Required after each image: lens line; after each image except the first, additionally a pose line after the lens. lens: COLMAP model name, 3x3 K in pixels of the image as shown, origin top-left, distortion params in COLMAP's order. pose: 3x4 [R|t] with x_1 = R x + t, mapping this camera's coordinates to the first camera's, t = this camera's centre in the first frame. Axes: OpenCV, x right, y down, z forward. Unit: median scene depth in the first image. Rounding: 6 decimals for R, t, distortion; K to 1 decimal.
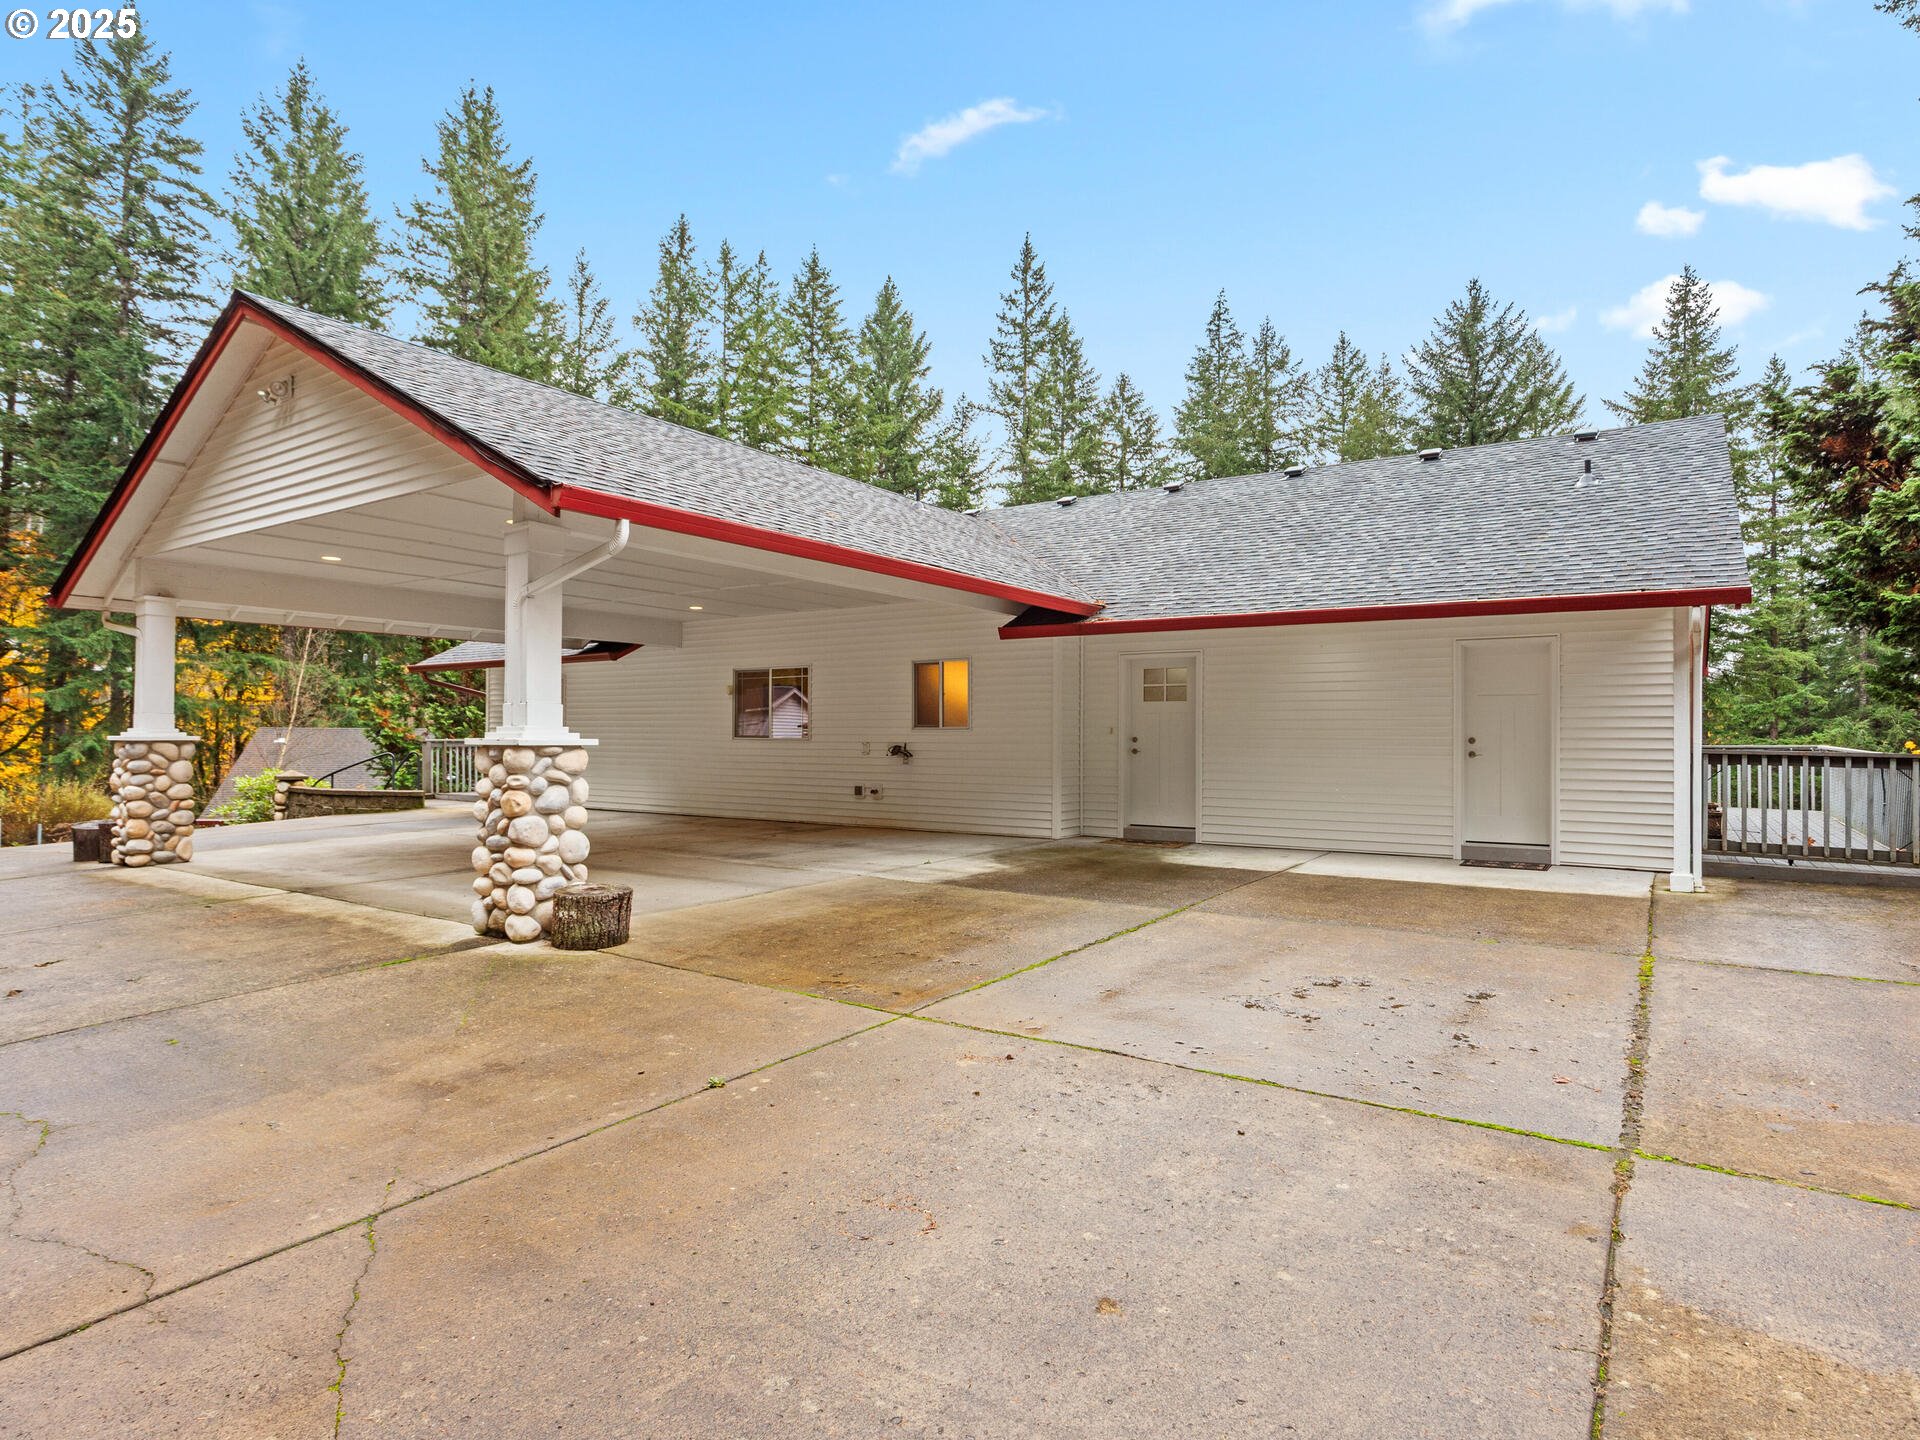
lens RADIAL K [[1060.2, 0, 960.0], [0, 1060.2, 720.0], [0, 0, 1]] dist [-0.031127, 0.019398]
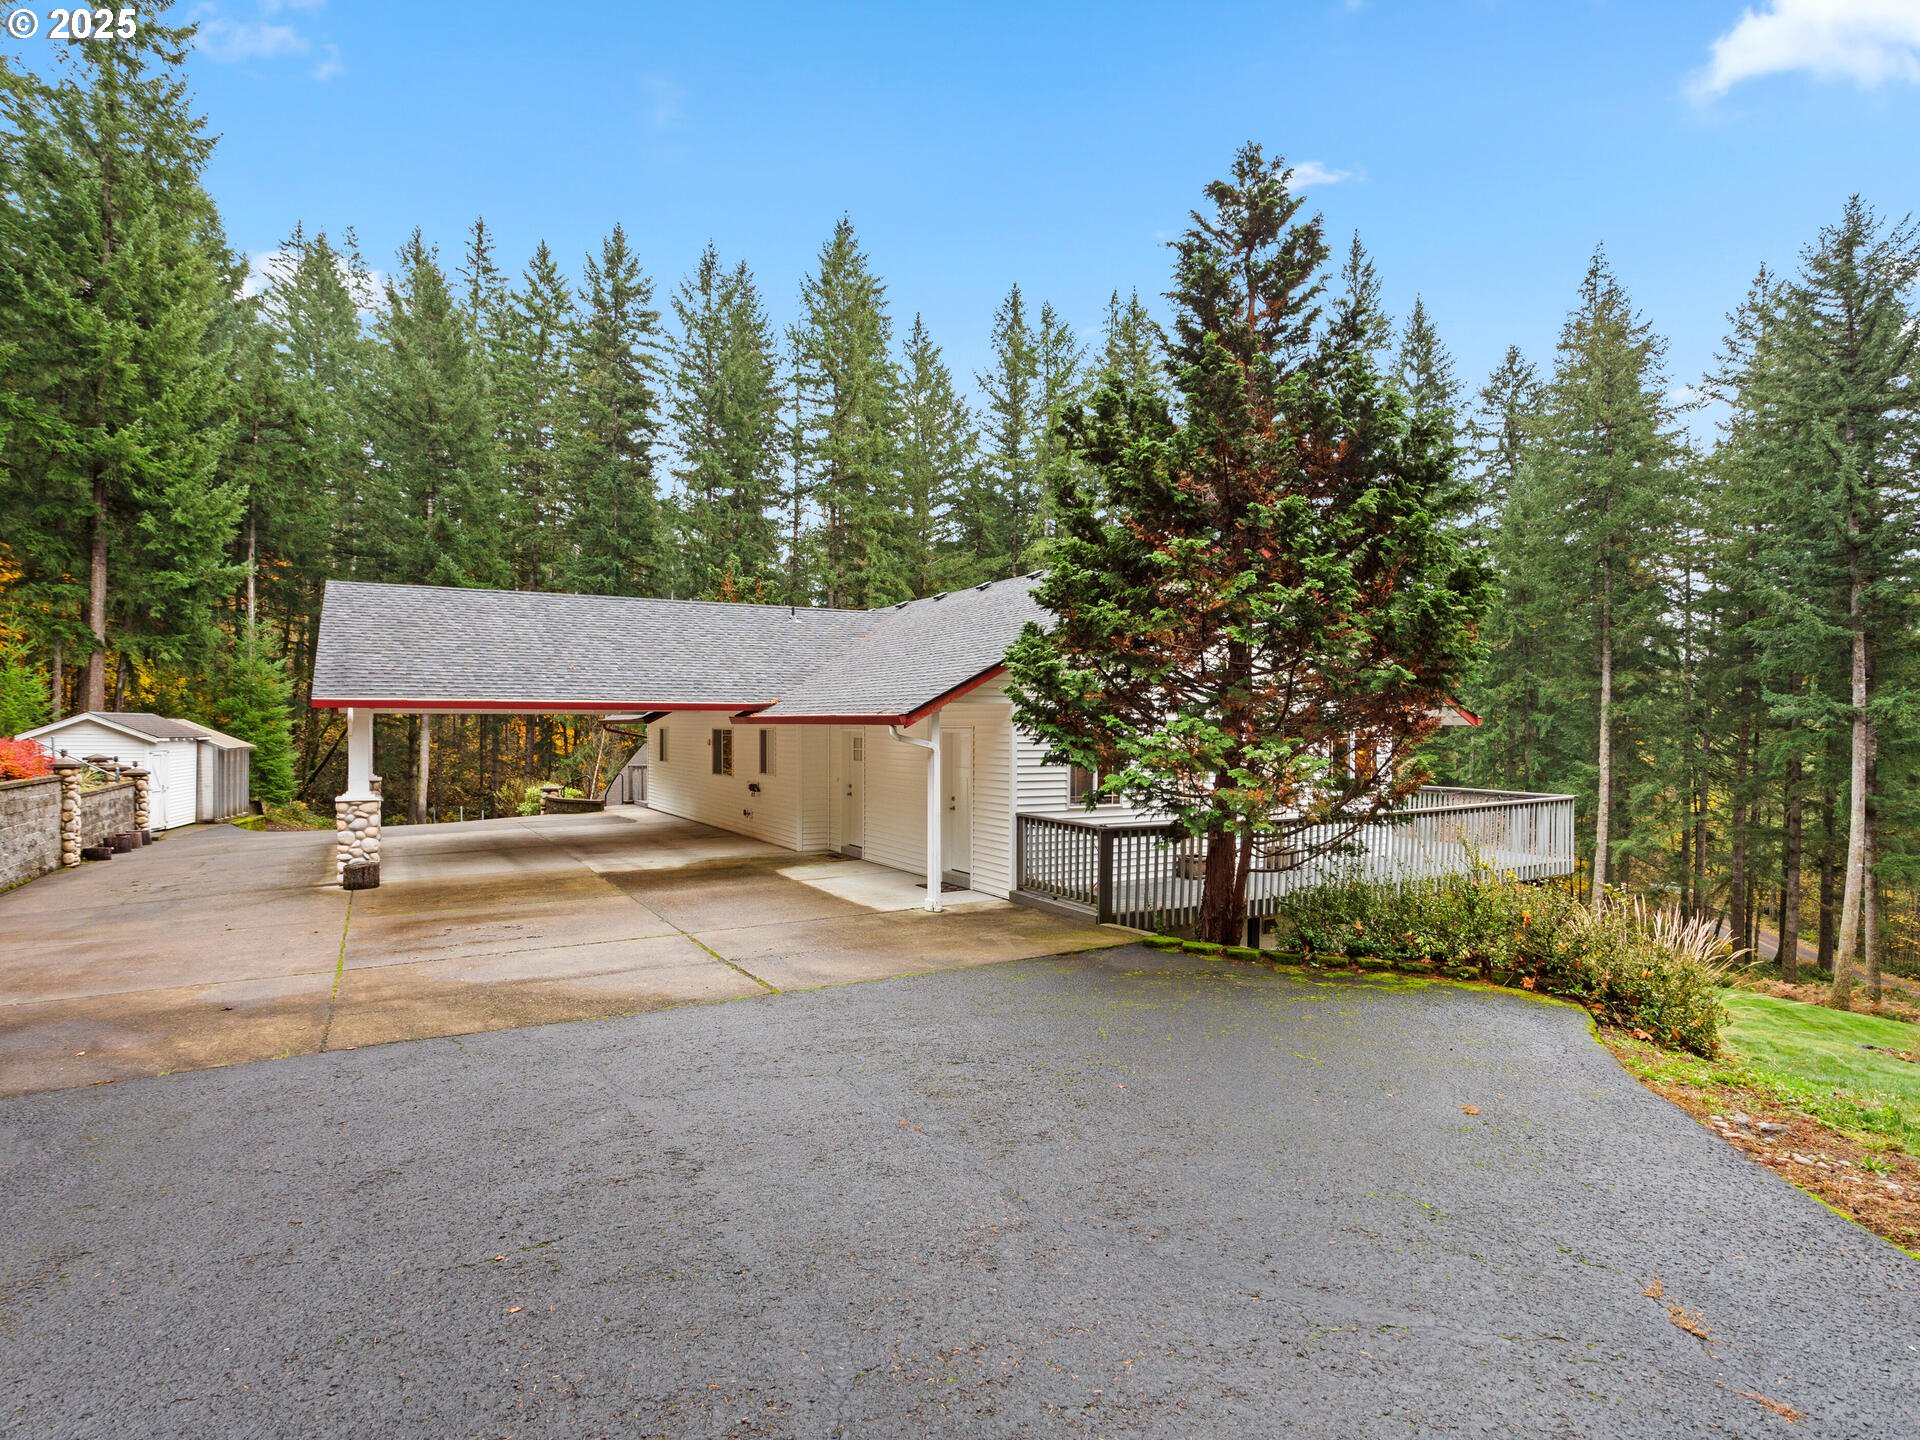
lens RADIAL K [[1060.2, 0, 960.0], [0, 1060.2, 720.0], [0, 0, 1]] dist [-0.031127, 0.019398]
pose [[0.892984, -0.005511, -0.450055, 0.245308], [0.008768, 0.999948, 0.005154, -0.020524], [0.450004, -0.008548, 0.892986, -0.061173]]
